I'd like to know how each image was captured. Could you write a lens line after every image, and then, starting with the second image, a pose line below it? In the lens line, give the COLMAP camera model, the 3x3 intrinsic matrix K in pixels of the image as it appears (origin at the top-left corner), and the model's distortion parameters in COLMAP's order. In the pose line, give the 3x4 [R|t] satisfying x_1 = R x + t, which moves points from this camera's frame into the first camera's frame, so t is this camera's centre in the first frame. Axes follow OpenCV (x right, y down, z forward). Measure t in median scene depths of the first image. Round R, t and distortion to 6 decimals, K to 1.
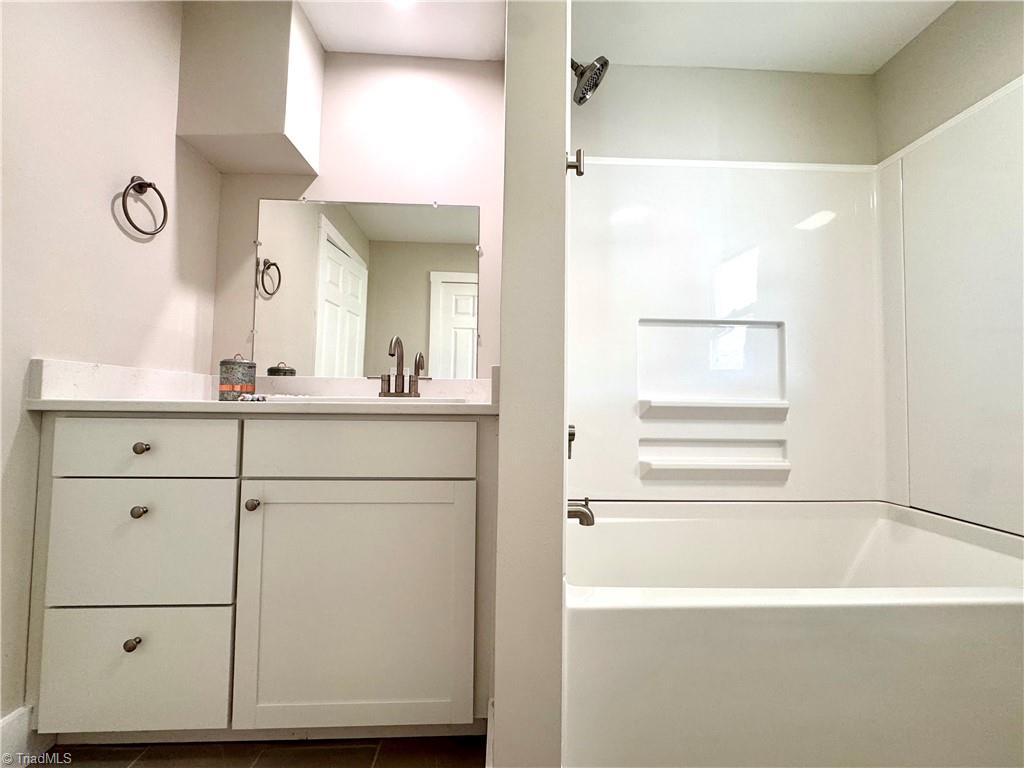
lens RADIAL K [[411.3, 0, 512.2], [0, 411.3, 383.6], [0, 0, 1]] dist [-0.003251, 0.000918]
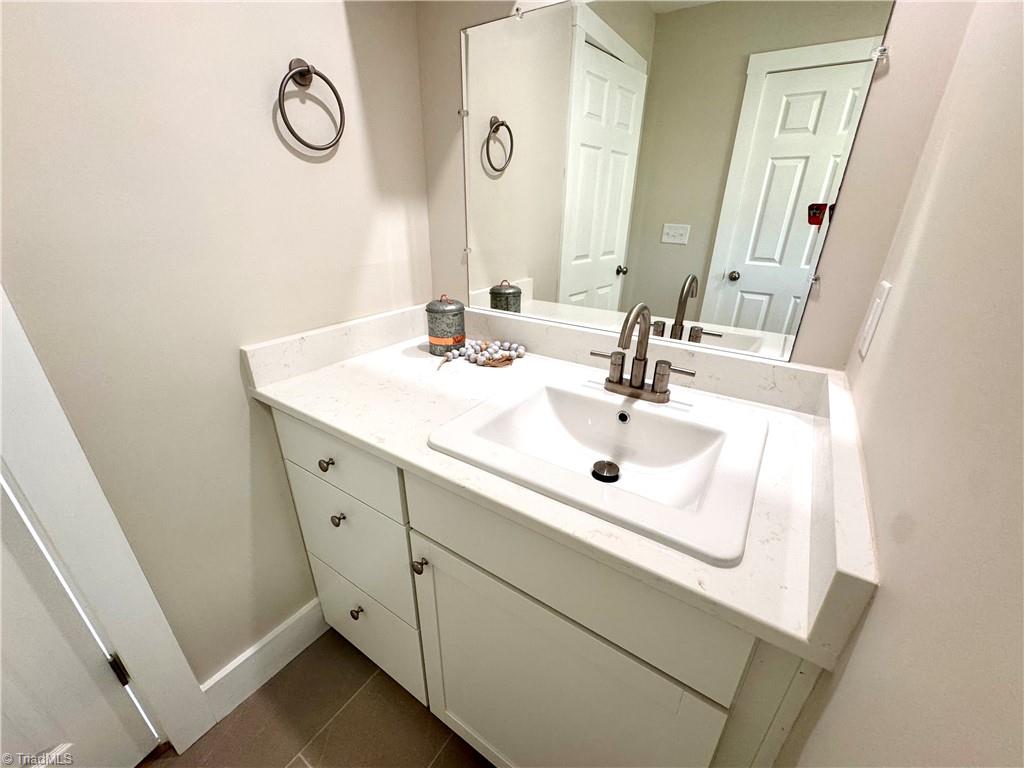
lens RADIAL K [[411.3, 0, 507.9], [0, 411.3, 386.0], [0, 0, 1]] dist [-0.003251, 0.000918]
pose [[0.798870, 0.233330, -0.554404, -0.077793], [0.030759, 0.904644, 0.425056, -0.220836], [0.600716, -0.356618, 0.715516, 0.397558]]
